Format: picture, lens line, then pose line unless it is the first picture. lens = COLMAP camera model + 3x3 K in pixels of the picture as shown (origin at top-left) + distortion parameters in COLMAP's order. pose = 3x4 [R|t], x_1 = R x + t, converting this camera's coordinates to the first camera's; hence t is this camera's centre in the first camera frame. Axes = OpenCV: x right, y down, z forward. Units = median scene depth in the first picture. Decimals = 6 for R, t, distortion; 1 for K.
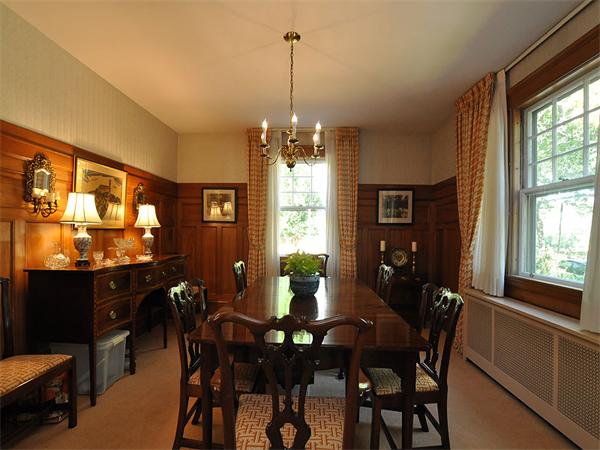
lens RADIAL K [[285.1, 0, 296.7], [0, 285.1, 235.2], [0, 0, 1]] dist [-0.074283, 0.030077]
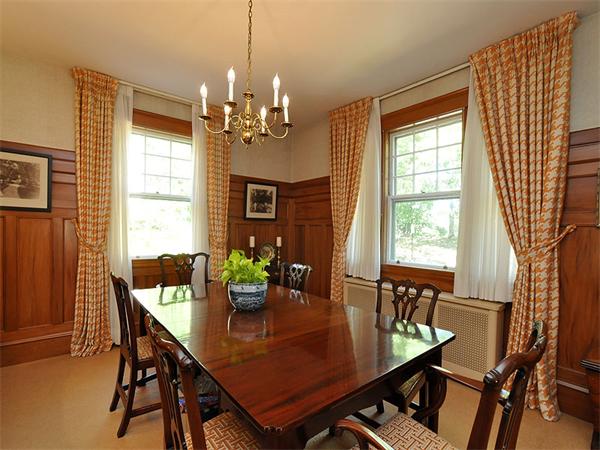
lens RADIAL K [[285.1, 0, 296.7], [0, 285.1, 235.2], [0, 0, 1]] dist [-0.074283, 0.030077]
pose [[0.739263, -0.011563, 0.673317, -0.232459], [-0.003843, 0.999764, 0.021388, -0.005462], [-0.673406, -0.018398, 0.739044, 0.188581]]
